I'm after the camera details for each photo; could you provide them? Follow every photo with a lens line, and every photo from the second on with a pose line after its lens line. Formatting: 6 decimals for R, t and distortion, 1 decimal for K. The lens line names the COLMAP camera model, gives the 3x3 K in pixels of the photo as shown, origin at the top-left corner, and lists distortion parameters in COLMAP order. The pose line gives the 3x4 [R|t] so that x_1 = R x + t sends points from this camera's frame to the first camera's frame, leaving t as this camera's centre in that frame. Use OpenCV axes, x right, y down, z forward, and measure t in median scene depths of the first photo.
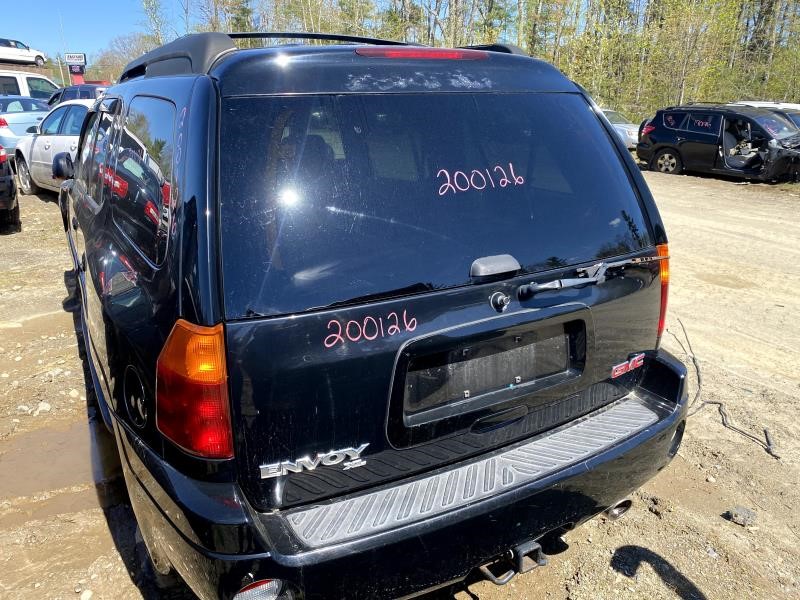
lens RADIAL K [[622.7, 0, 396.2], [0, 622.7, 298.3], [0, 0, 1]] dist [0.050845, -0.059572]
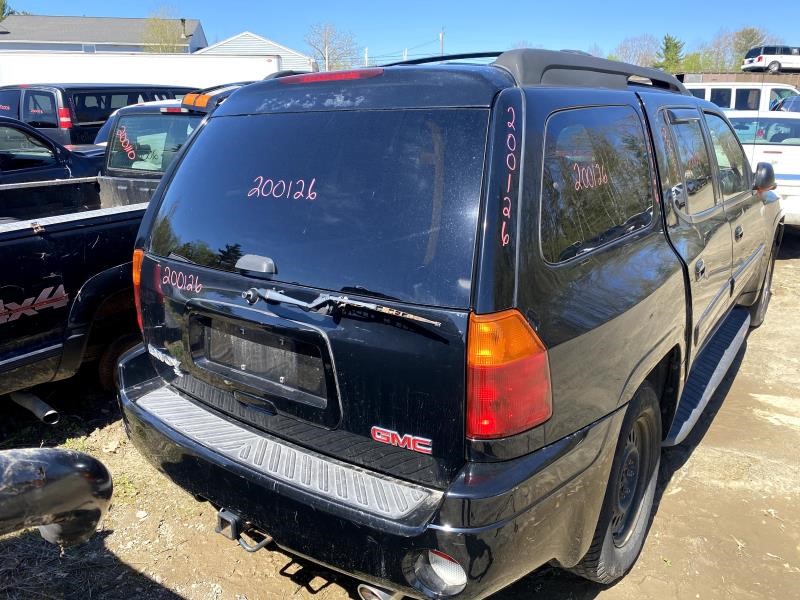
lens RADIAL K [[622.7, 0, 396.2], [0, 622.7, 298.3], [0, 0, 1]] dist [0.050845, -0.059572]
pose [[0.391359, 0.254933, -0.884221, 1.170287], [-0.266379, 0.951108, 0.156318, -0.218775], [0.880841, 0.174362, 0.440134, 0.675922]]
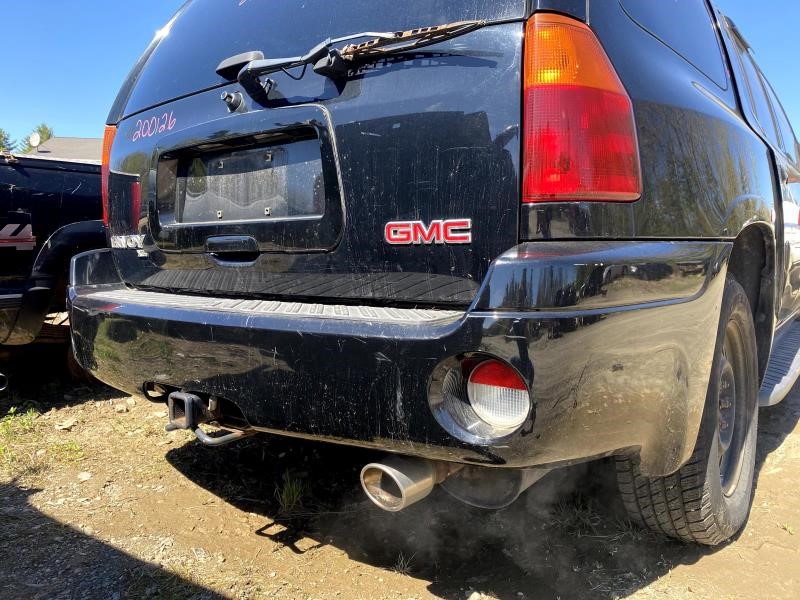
lens RADIAL K [[625.8, 0, 401.8], [0, 625.8, 296.6], [0, 0, 1]] dist [0.036891, -0.041186]
pose [[0.374506, 0.080101, -0.923758, 1.008144], [-0.277178, 0.960378, -0.029096, 0.210783], [0.884826, 0.266942, 0.381870, 0.870300]]
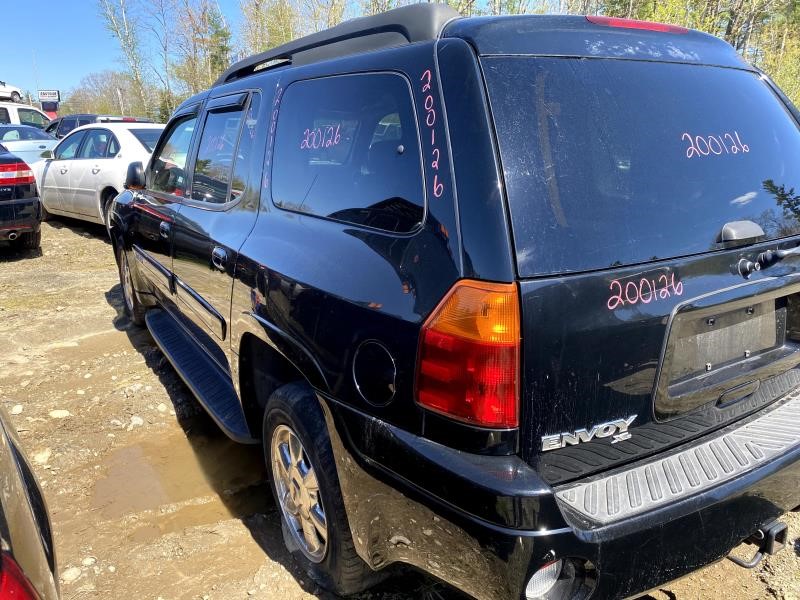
lens RADIAL K [[625.8, 0, 401.8], [0, 625.8, 296.6], [0, 0, 1]] dist [0.036891, -0.041186]
pose [[0.998711, -0.015967, 0.048183, -0.382933], [0.018670, 0.998245, -0.056191, 0.086806], [-0.047201, 0.057018, 0.997257, 0.047188]]
